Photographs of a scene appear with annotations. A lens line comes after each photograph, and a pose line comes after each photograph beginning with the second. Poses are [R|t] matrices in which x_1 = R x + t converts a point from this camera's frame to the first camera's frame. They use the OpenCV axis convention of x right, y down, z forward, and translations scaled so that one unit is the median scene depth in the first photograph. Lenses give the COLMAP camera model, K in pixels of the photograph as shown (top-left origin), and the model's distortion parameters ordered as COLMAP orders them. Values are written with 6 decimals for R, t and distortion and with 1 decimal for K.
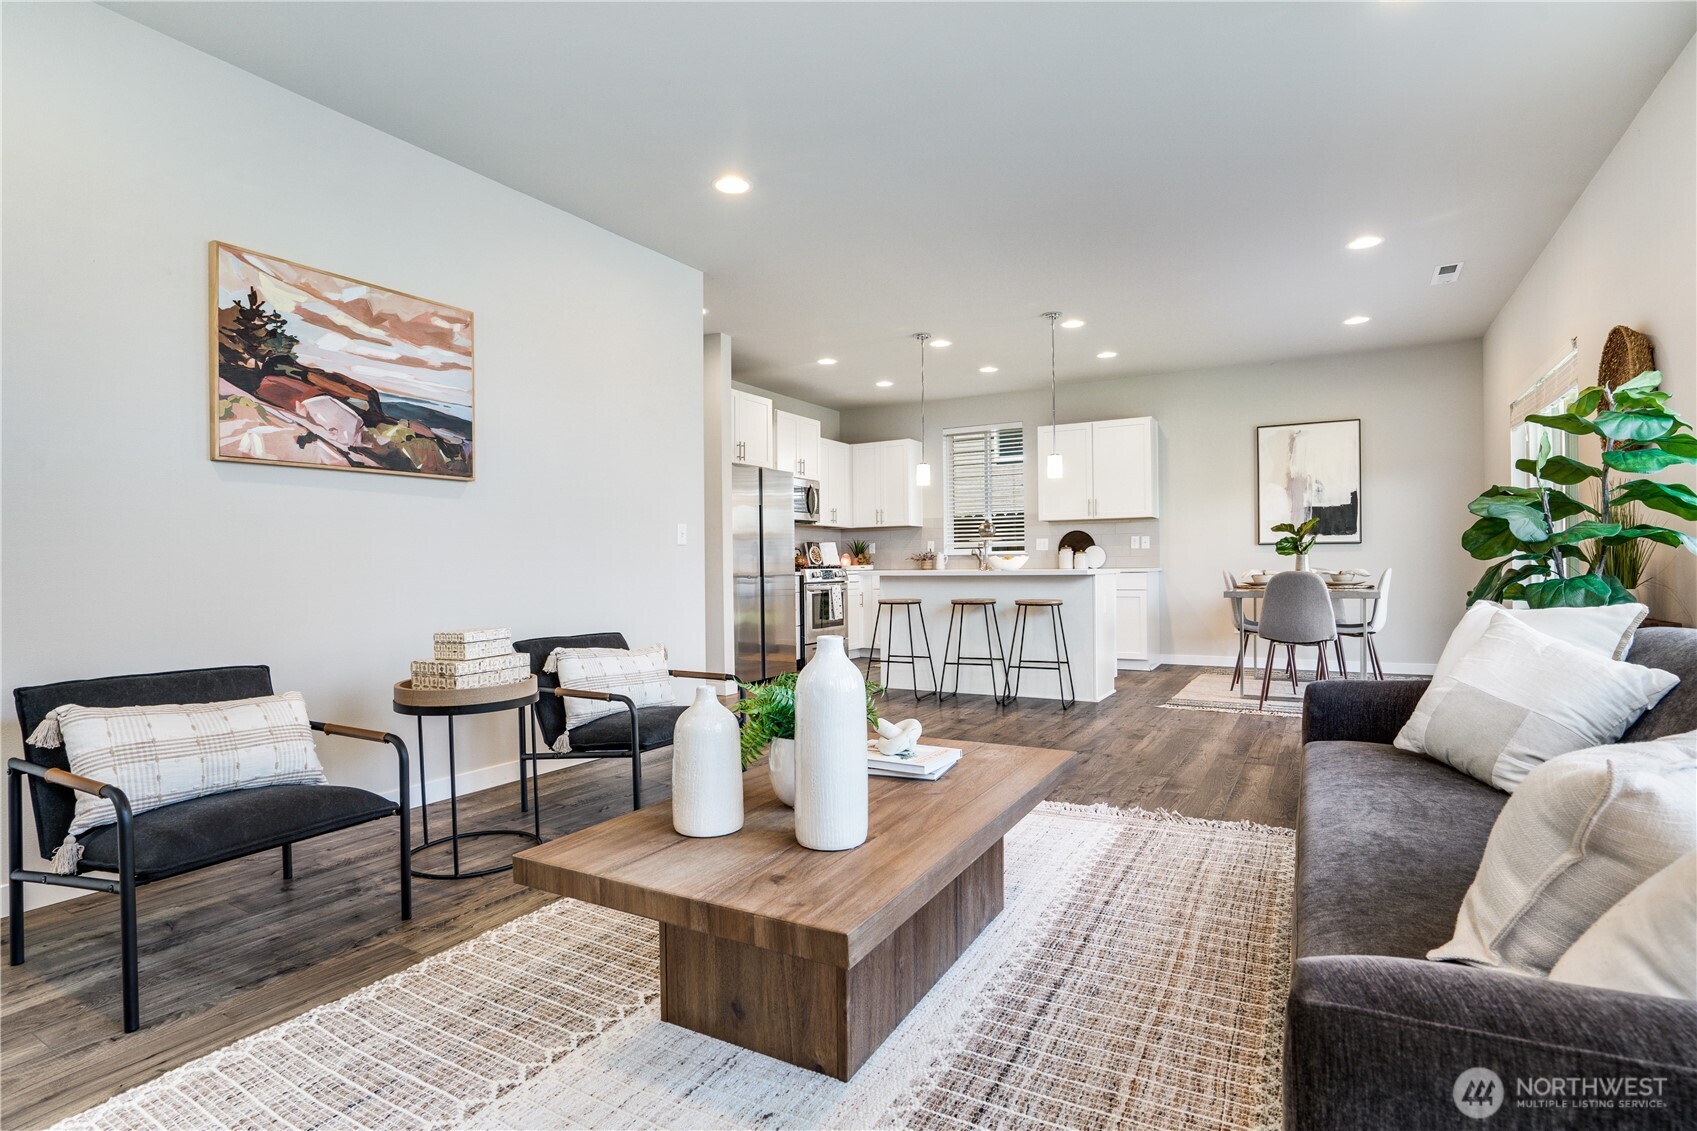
lens RADIAL K [[826.2, 0, 852.8], [0, 826.2, 561.8], [0, 0, 1]] dist [-0.040216, 0.000609]
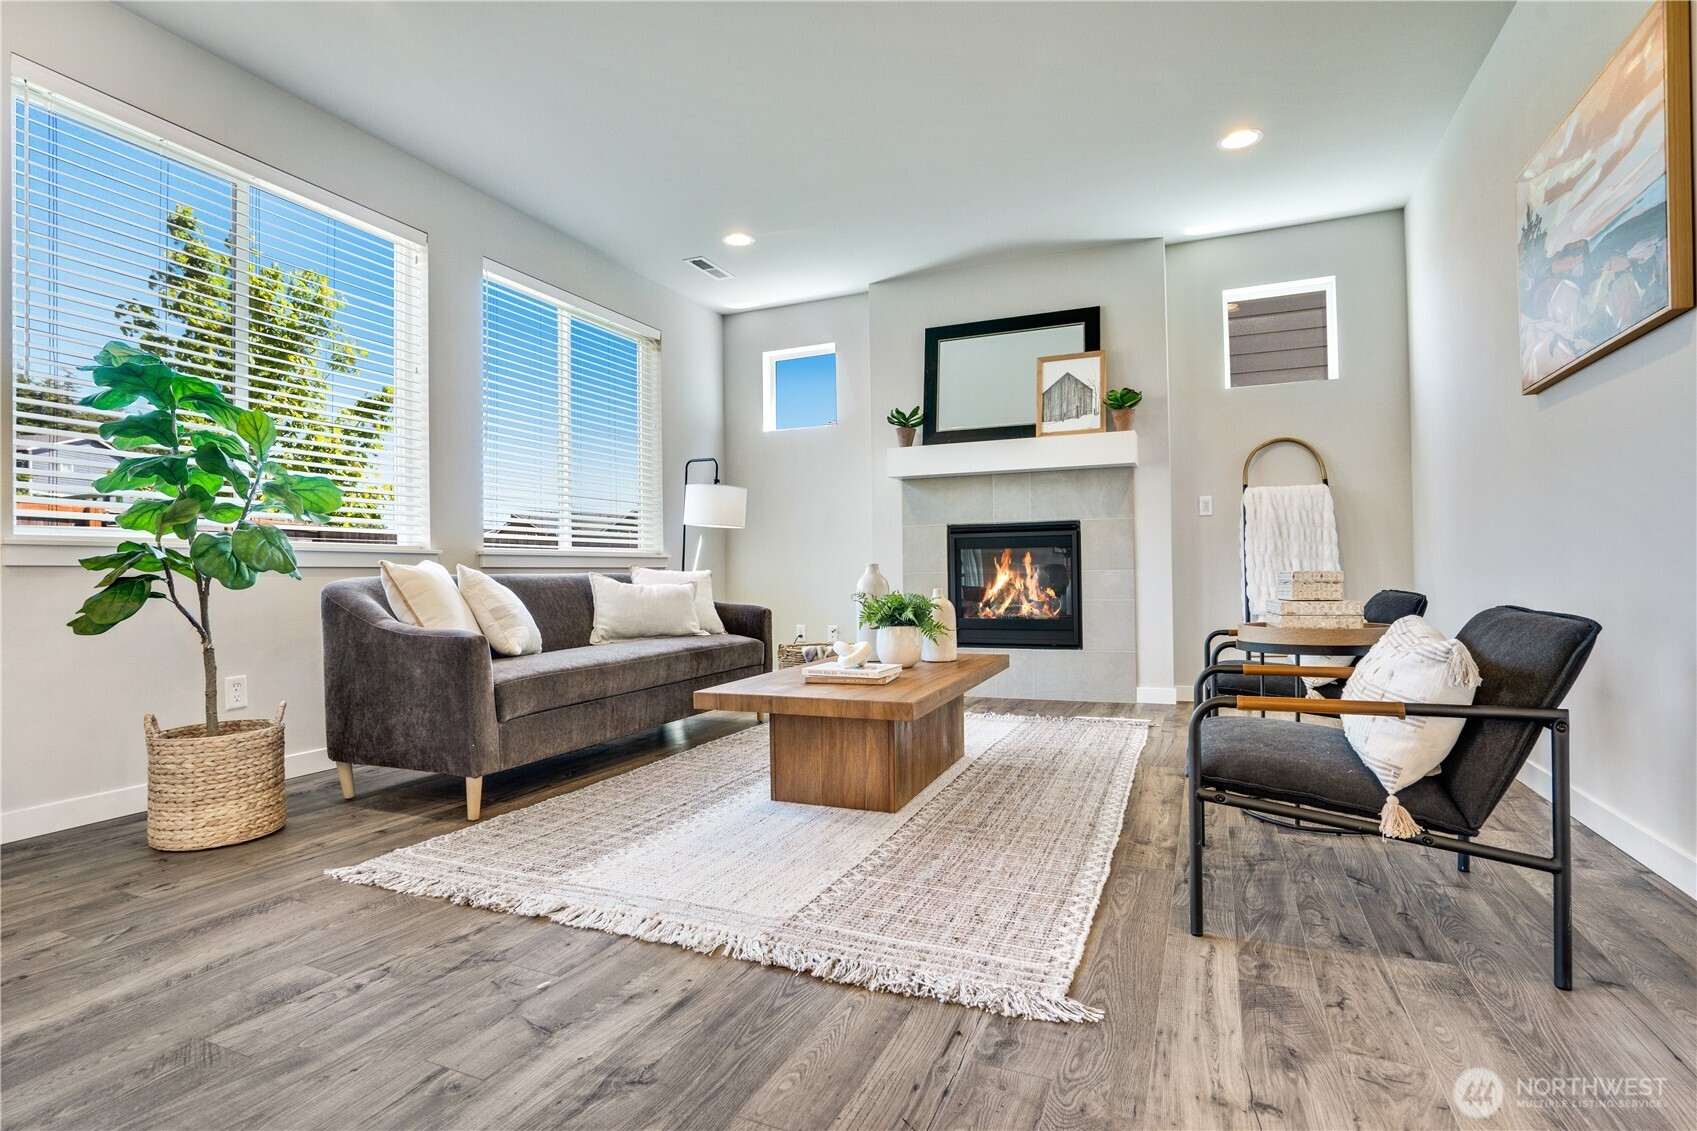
lens RADIAL K [[826.2, 0, 848.6], [0, 826.2, 570.7], [0, 0, 1]] dist [-0.040216, 0.000609]
pose [[-0.993416, 0.027985, -0.111094, 0.065760], [0.028725, 0.999574, -0.005069, 0.029028], [0.110905, -0.008227, -0.993797, 0.751880]]
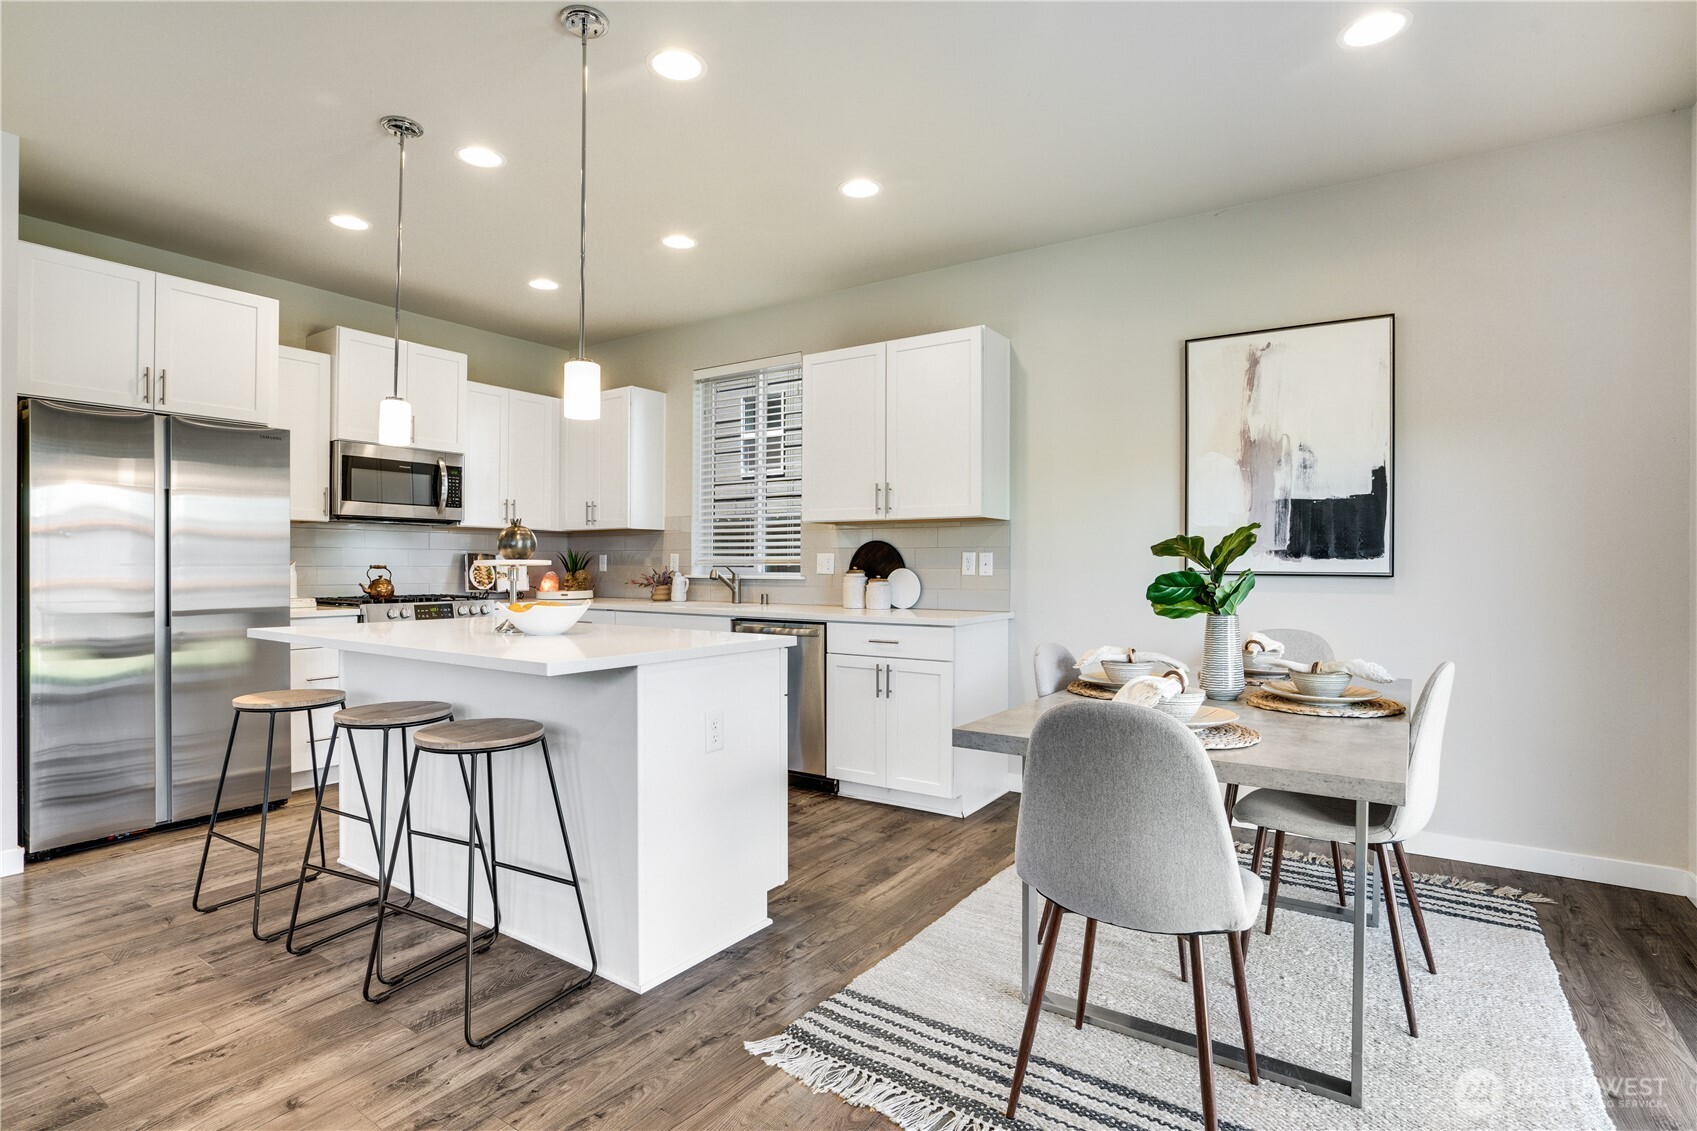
lens RADIAL K [[826.2, 0, 847.1], [0, 826.2, 570.8], [0, 0, 1]] dist [-0.040216, 0.000609]
pose [[0.997532, 0.014388, -0.068717, 0.329973], [-0.013553, 0.999829, 0.012602, -0.027329], [0.068887, -0.011640, 0.997557, 0.491843]]
